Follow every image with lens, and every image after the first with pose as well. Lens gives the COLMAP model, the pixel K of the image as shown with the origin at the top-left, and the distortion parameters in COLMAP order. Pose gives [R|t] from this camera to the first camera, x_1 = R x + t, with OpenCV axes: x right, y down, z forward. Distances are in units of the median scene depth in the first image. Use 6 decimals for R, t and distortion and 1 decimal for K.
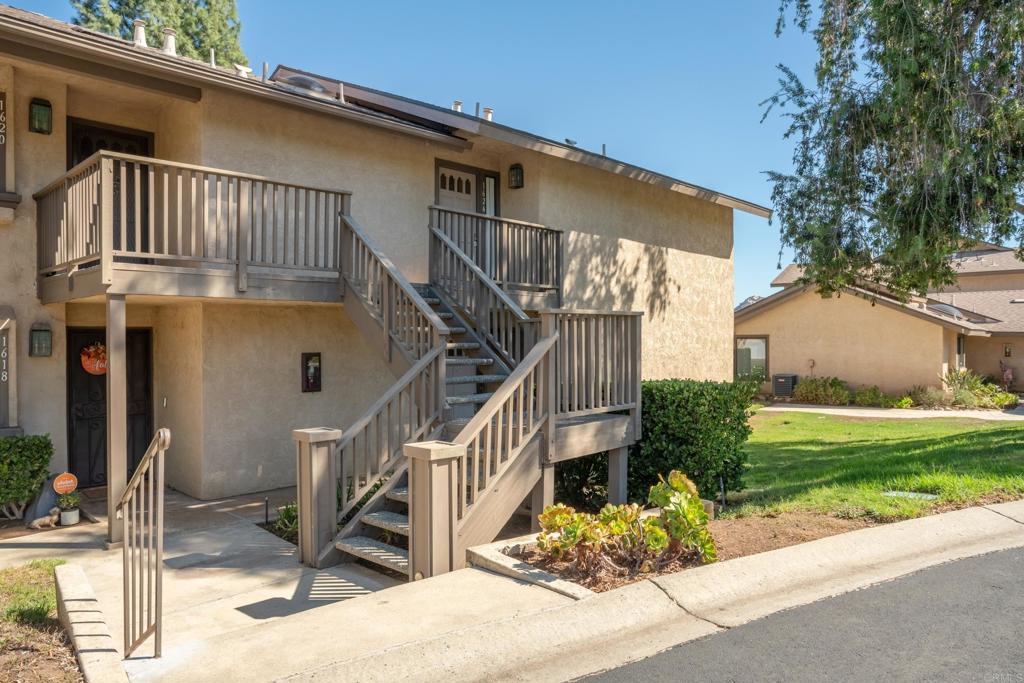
lens RADIAL K [[680.2, 0, 512.4], [0, 680.2, 343.3], [0, 0, 1]] dist [-0.045044, -0.002125]
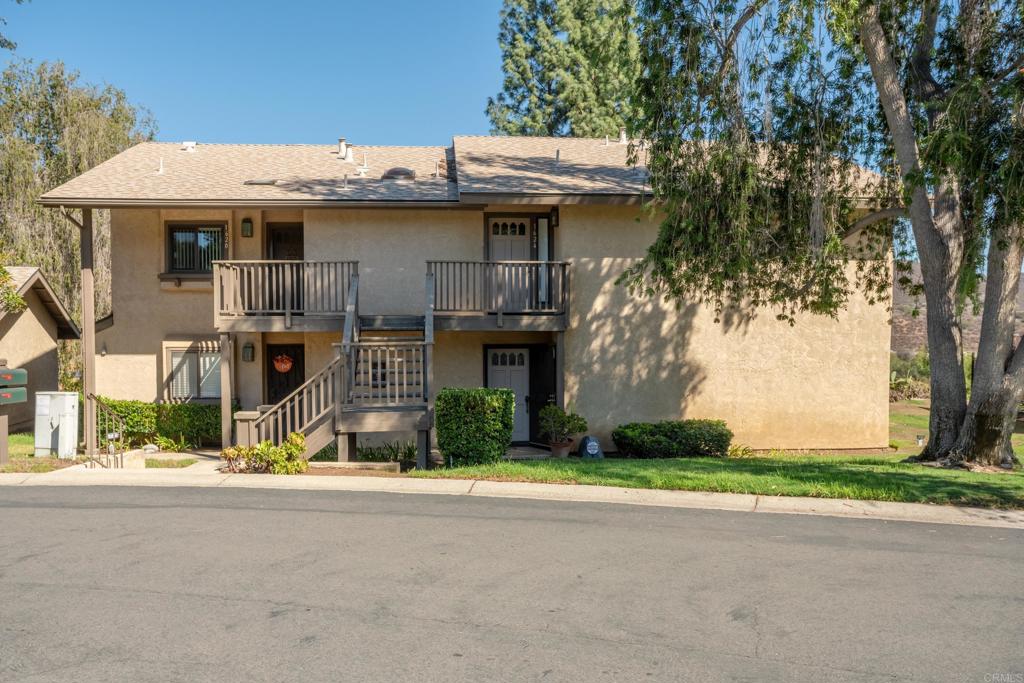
lens RADIAL K [[814.4, 0, 511.2], [0, 814.4, 340.3], [0, 0, 1]] dist [0.006666, 0.000522]
pose [[0.735480, 0.004071, -0.677534, 0.920292], [-0.001031, 0.999988, 0.004889, -0.034121], [0.677545, -0.002897, 0.735475, -0.108880]]
